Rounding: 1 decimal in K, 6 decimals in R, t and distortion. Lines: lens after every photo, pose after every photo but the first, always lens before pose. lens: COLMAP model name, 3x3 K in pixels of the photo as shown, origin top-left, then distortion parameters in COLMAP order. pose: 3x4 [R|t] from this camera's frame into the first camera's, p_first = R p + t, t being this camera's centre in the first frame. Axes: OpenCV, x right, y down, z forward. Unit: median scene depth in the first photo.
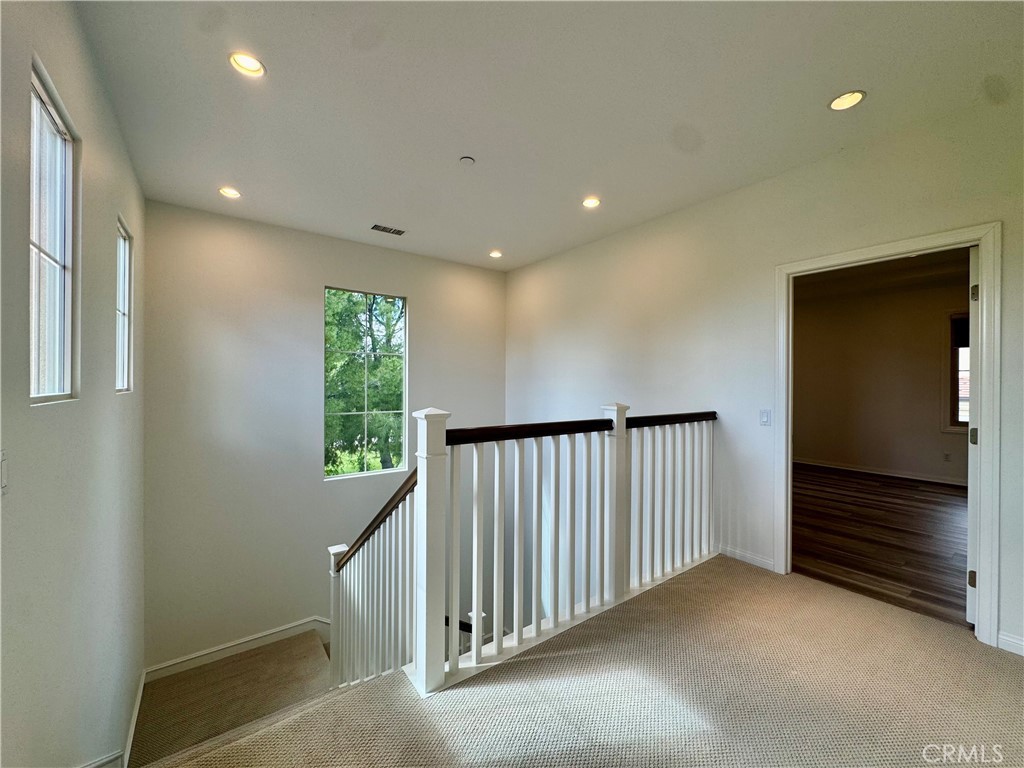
lens RADIAL K [[408.0, 0, 510.5], [0, 408.0, 383.7], [0, 0, 1]] dist [-0.007937, 0.000522]
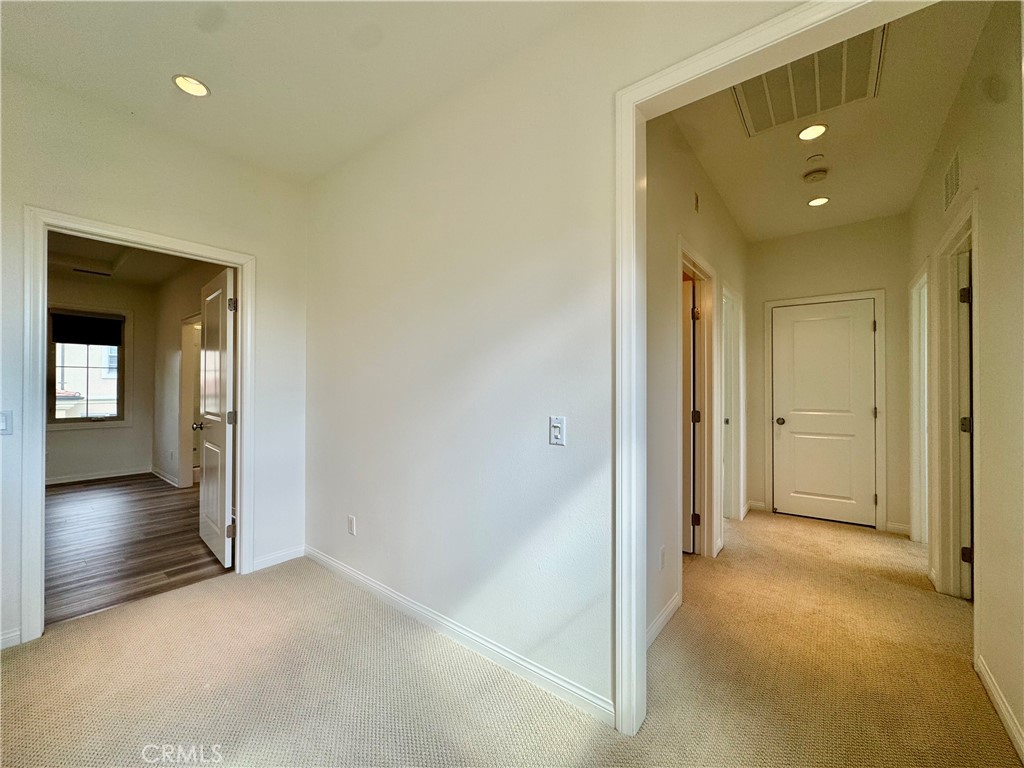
lens RADIAL K [[408.0, 0, 510.5], [0, 408.0, 383.7], [0, 0, 1]] dist [-0.007937, 0.000522]
pose [[-0.253486, 0.004691, 0.967328, -0.269910], [0.005686, 0.999978, -0.003359, 0.030478], [-0.967322, 0.004649, -0.253507, 0.423640]]
